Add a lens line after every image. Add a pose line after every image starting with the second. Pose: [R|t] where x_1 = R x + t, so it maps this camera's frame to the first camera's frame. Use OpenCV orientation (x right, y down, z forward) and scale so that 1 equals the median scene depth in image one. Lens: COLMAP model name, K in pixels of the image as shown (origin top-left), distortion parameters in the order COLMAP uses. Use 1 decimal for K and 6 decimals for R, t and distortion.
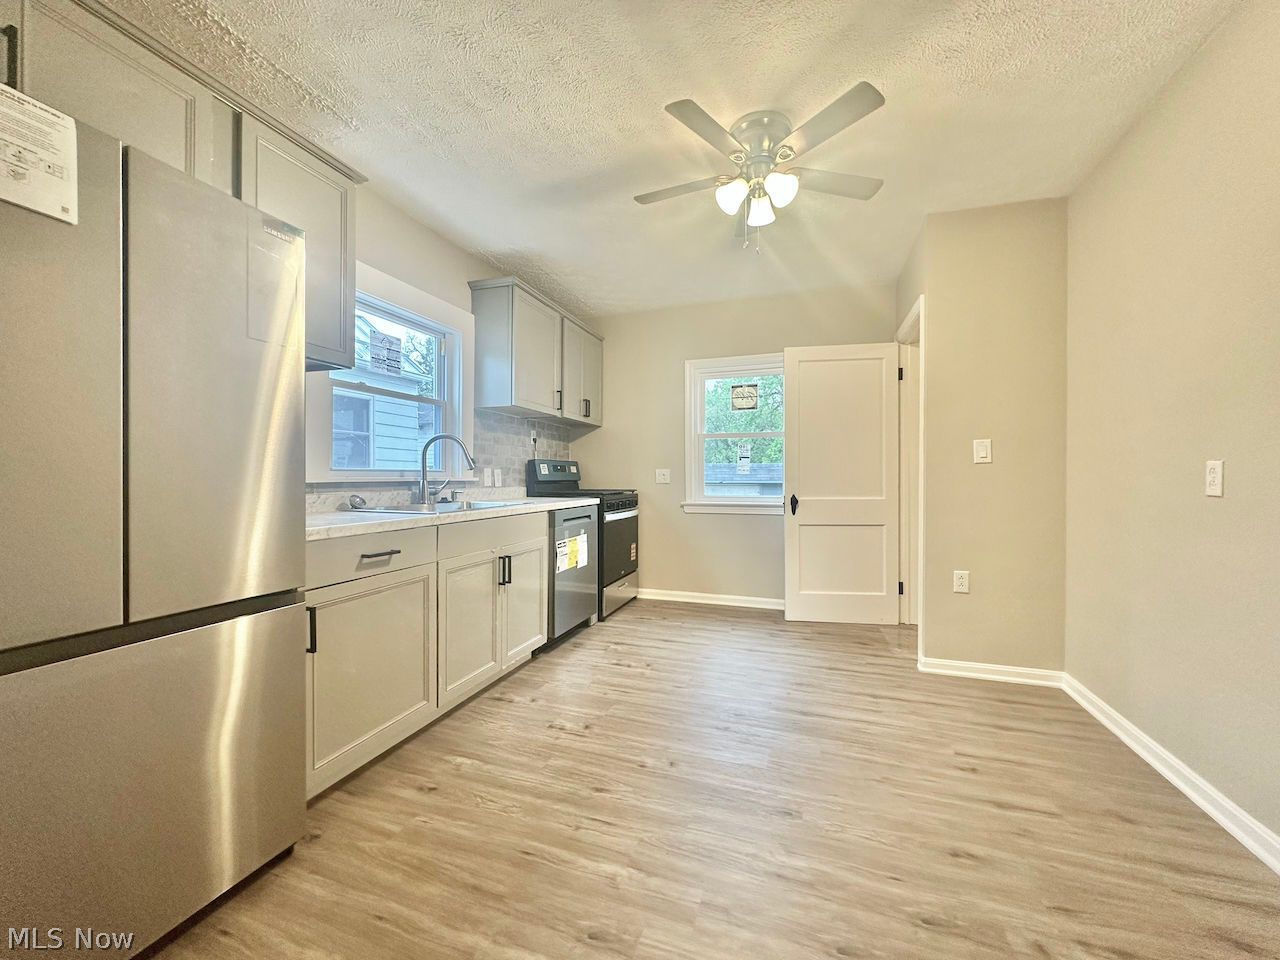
lens RADIAL K [[509.7, 0, 640.0], [0, 509.7, 480.0], [0, 0, 1]] dist [-0.001096, 0.000003]
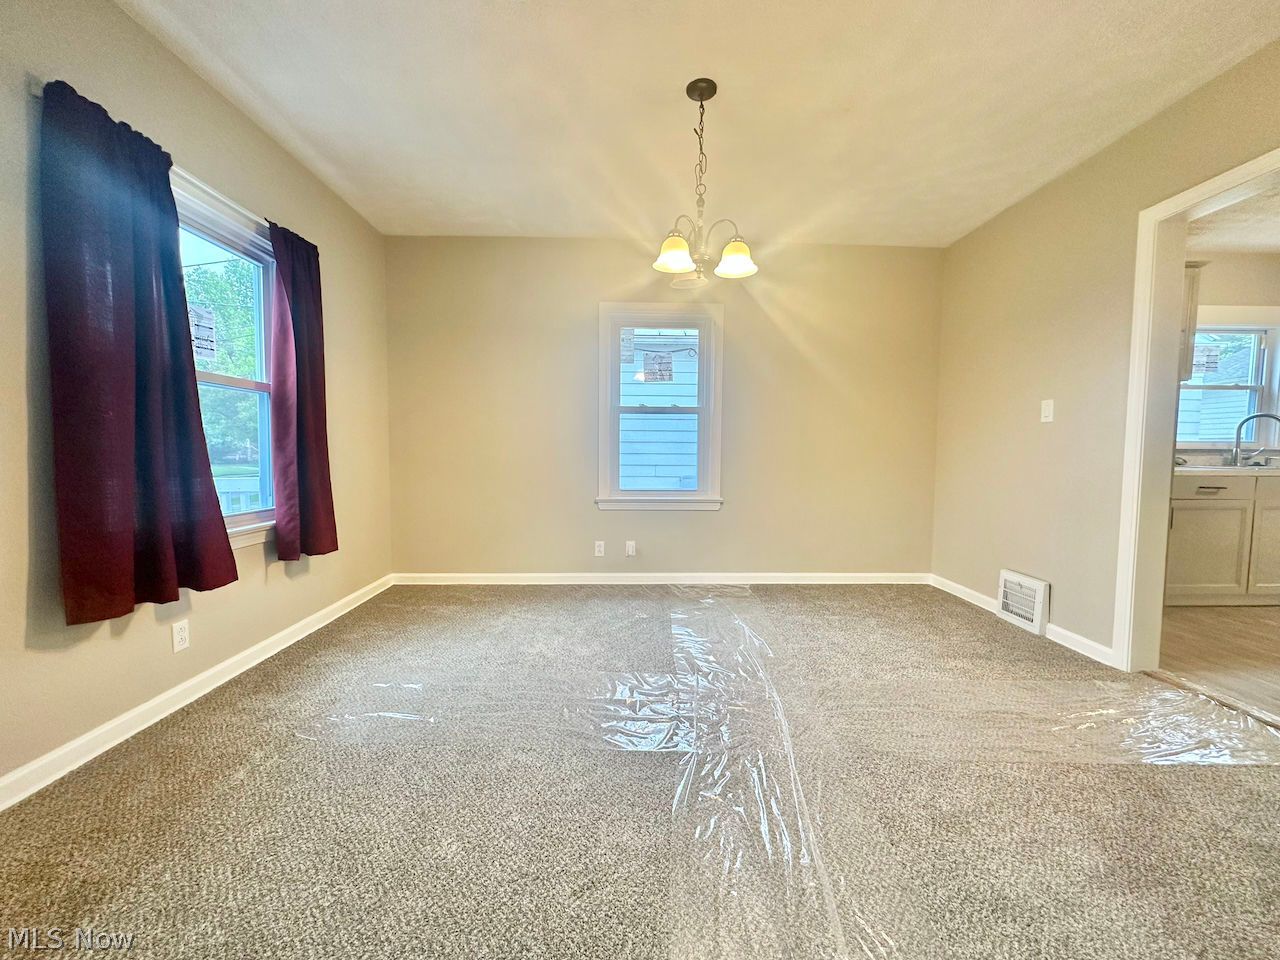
lens RADIAL K [[509.7, 0, 640.0], [0, 509.7, 480.0], [0, 0, 1]] dist [-0.001096, 0.000003]
pose [[0.346981, 0.059339, -0.935993, 0.309044], [-0.010728, 0.998182, 0.059305, 0.021024], [0.937811, -0.010536, 0.346987, -0.994312]]
